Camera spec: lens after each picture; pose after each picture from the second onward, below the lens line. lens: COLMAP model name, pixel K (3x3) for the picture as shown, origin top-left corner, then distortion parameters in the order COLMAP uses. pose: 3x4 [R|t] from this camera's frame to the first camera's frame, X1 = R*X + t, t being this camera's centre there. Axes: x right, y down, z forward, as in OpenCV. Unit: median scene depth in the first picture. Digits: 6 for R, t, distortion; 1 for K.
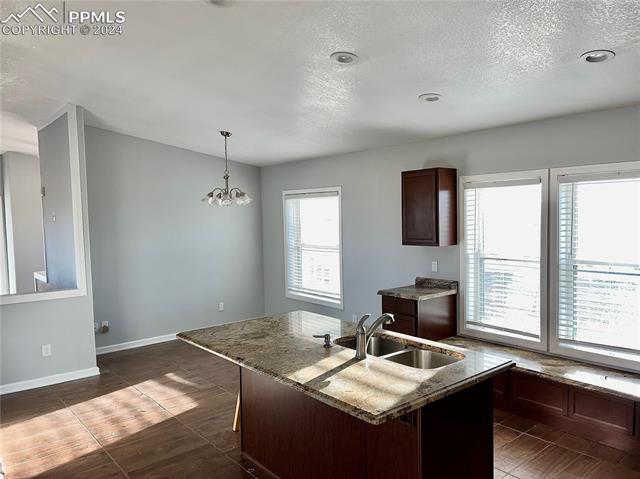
lens RADIAL K [[480.0, 0, 317.8], [0, 480.0, 243.7], [0, 0, 1]] dist [0.102214, -0.130279]
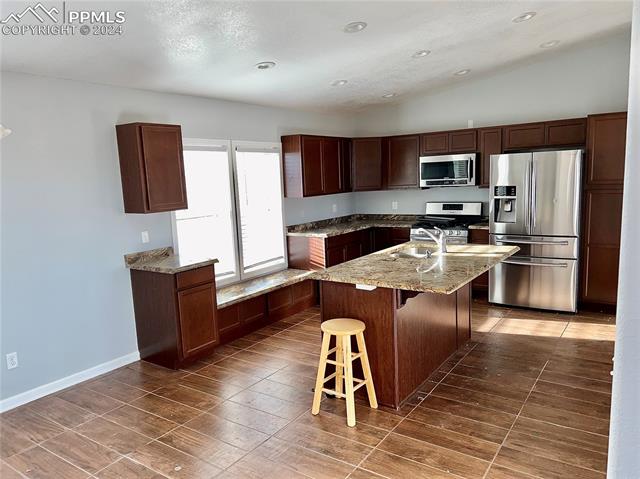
lens RADIAL K [[480.0, 0, 317.8], [0, 480.0, 243.7], [0, 0, 1]] dist [0.102214, -0.130279]
pose [[-0.258313, -0.111150, 0.959646, -0.750989], [0.100815, 0.984834, 0.141205, -0.036592], [-0.960787, 0.133221, -0.243189, 0.999003]]
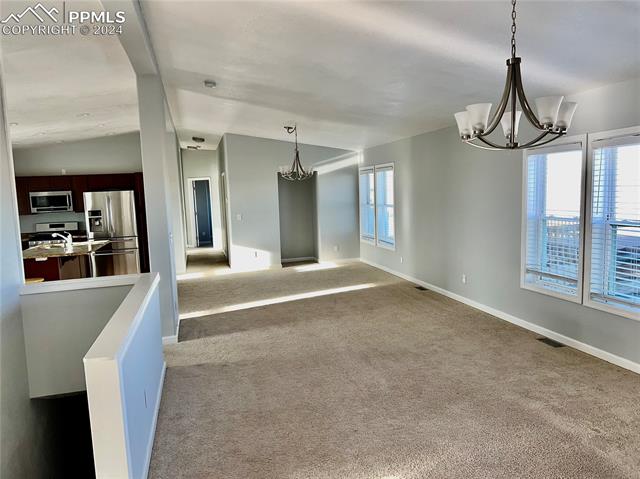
lens RADIAL K [[480.0, 0, 317.8], [0, 480.0, 243.7], [0, 0, 1]] dist [0.102214, -0.130279]
pose [[-0.898131, 0.003379, 0.439715, -1.441552], [0.080081, 0.984505, 0.156003, -0.067656], [-0.432374, 0.175324, -0.884485, 1.669827]]
